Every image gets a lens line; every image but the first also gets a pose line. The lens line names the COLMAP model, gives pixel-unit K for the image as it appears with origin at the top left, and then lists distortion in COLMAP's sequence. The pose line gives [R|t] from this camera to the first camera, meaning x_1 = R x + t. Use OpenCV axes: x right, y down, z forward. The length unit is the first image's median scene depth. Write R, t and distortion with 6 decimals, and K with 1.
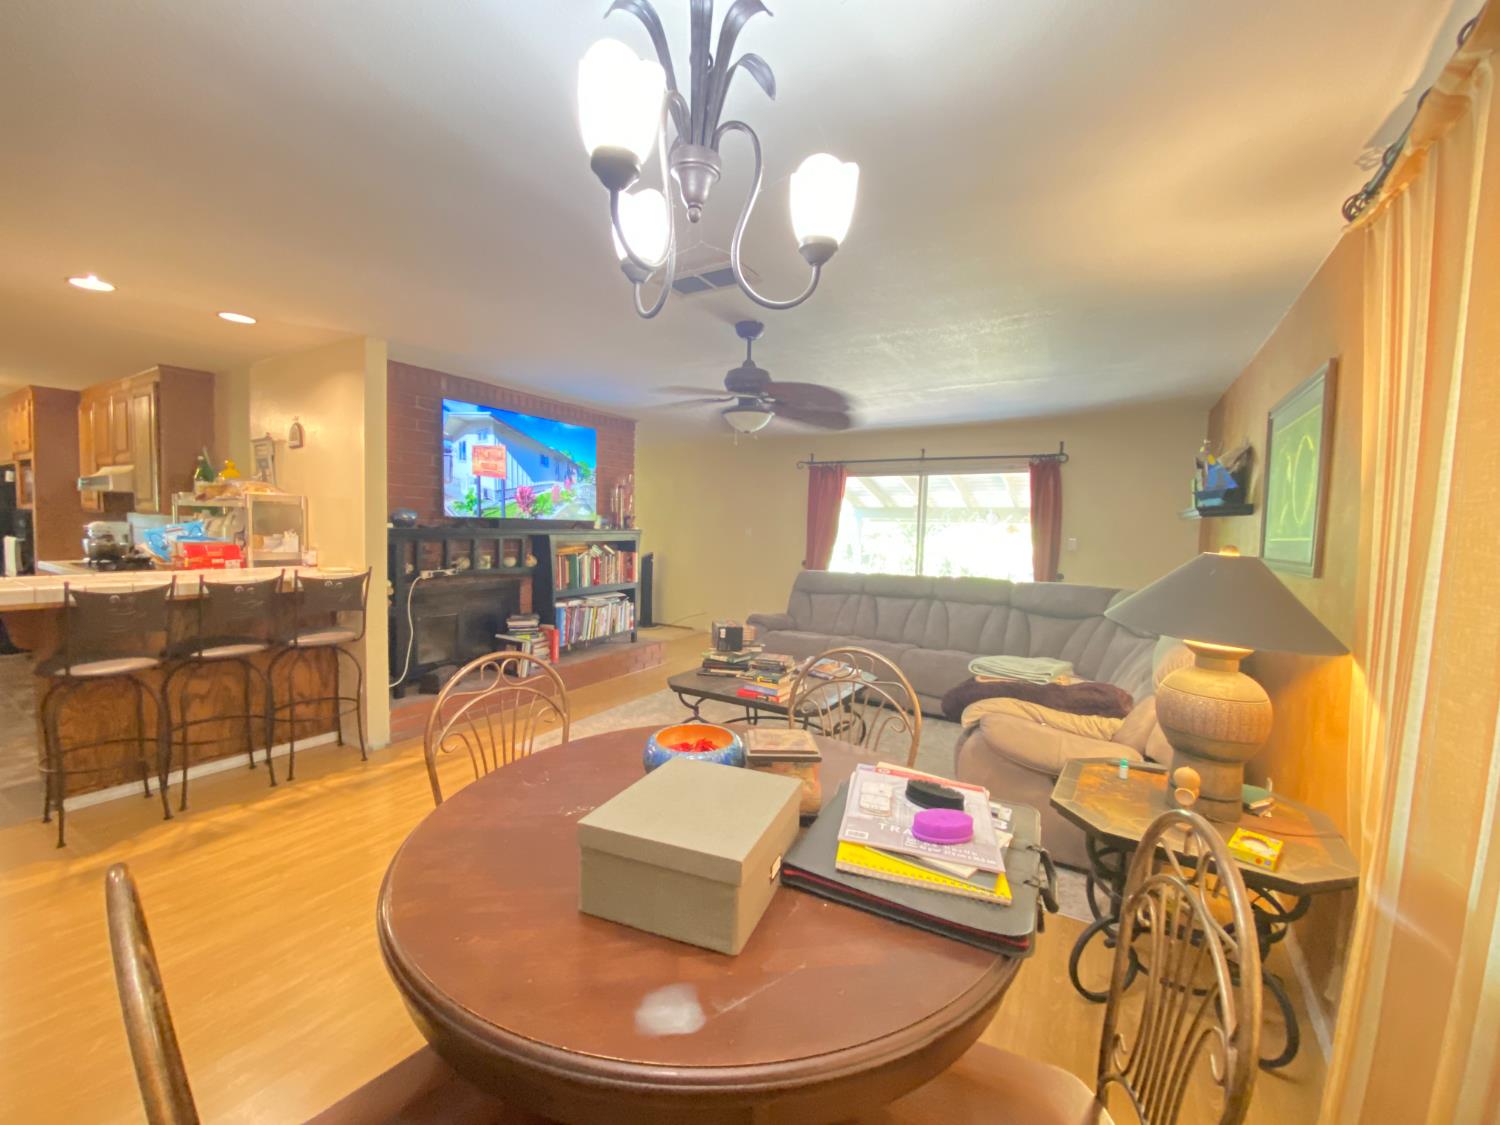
lens RADIAL K [[608.2, 0, 748.4], [0, 608.2, 568.2], [0, 0, 1]] dist [-0.005470, -0.008804]
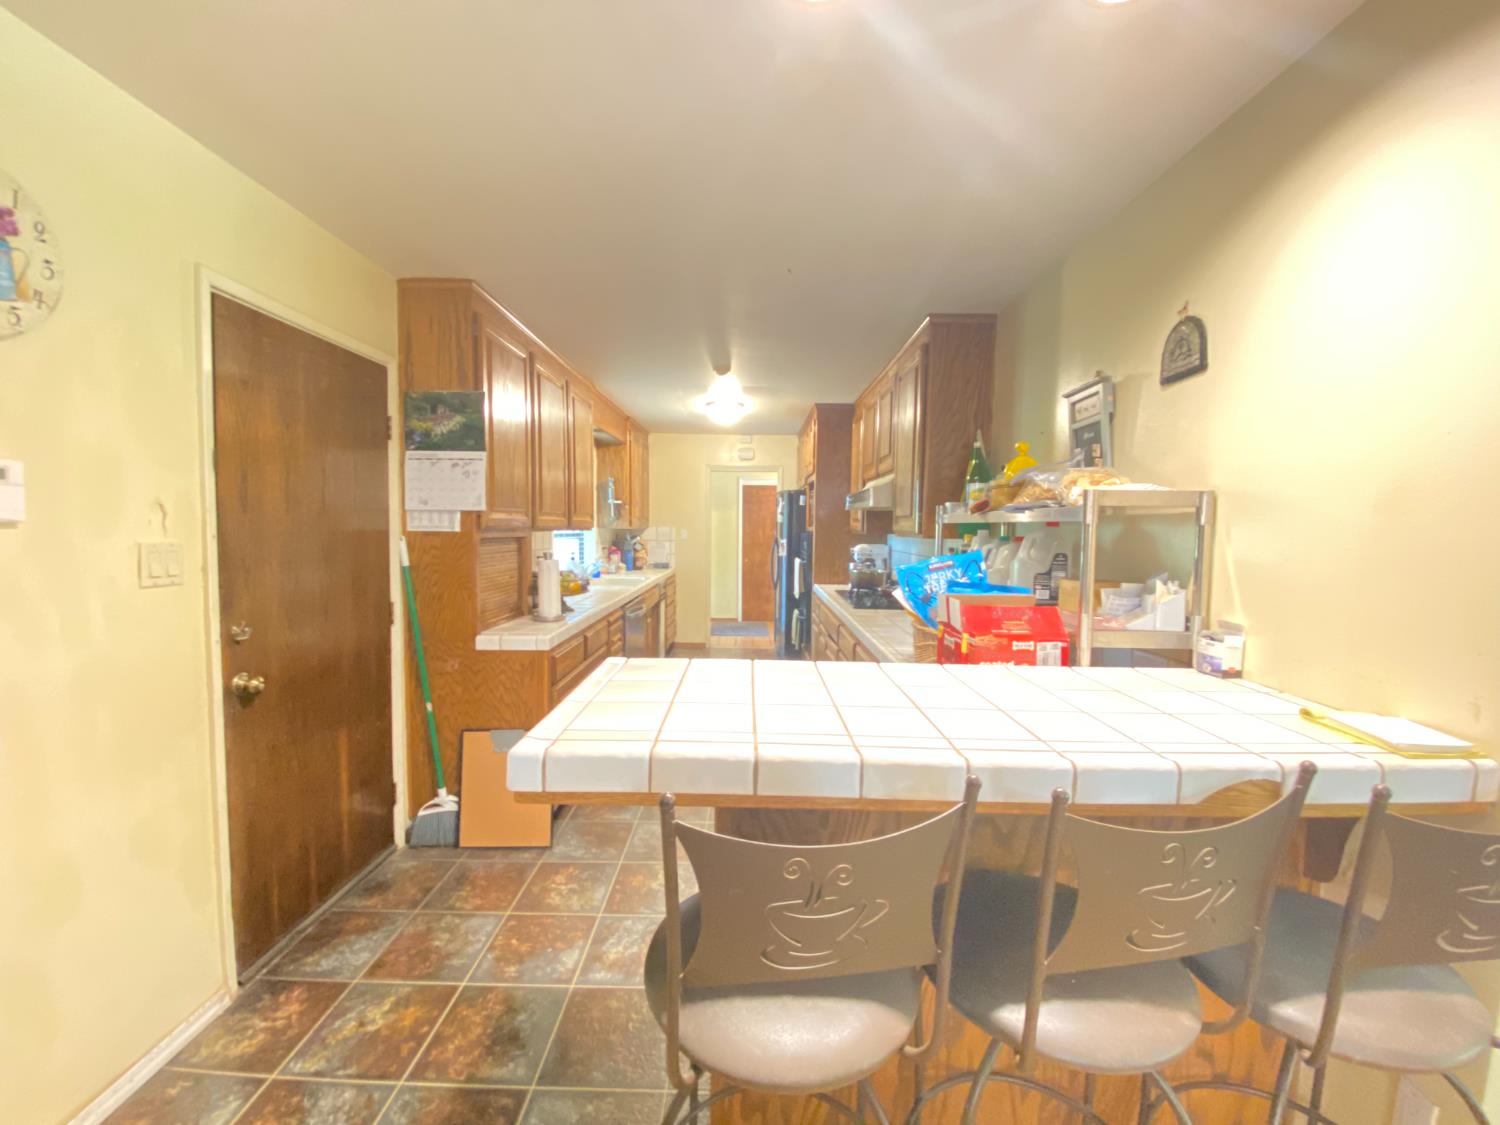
lens RADIAL K [[608.2, 0, 738.8], [0, 608.2, 564.5], [0, 0, 1]] dist [-0.005470, -0.008804]
pose [[0.495739, 0.028124, -0.868016, -0.451983], [-0.054616, 0.998507, 0.001160, -0.045564], [0.866753, 0.046833, 0.496534, 0.450693]]
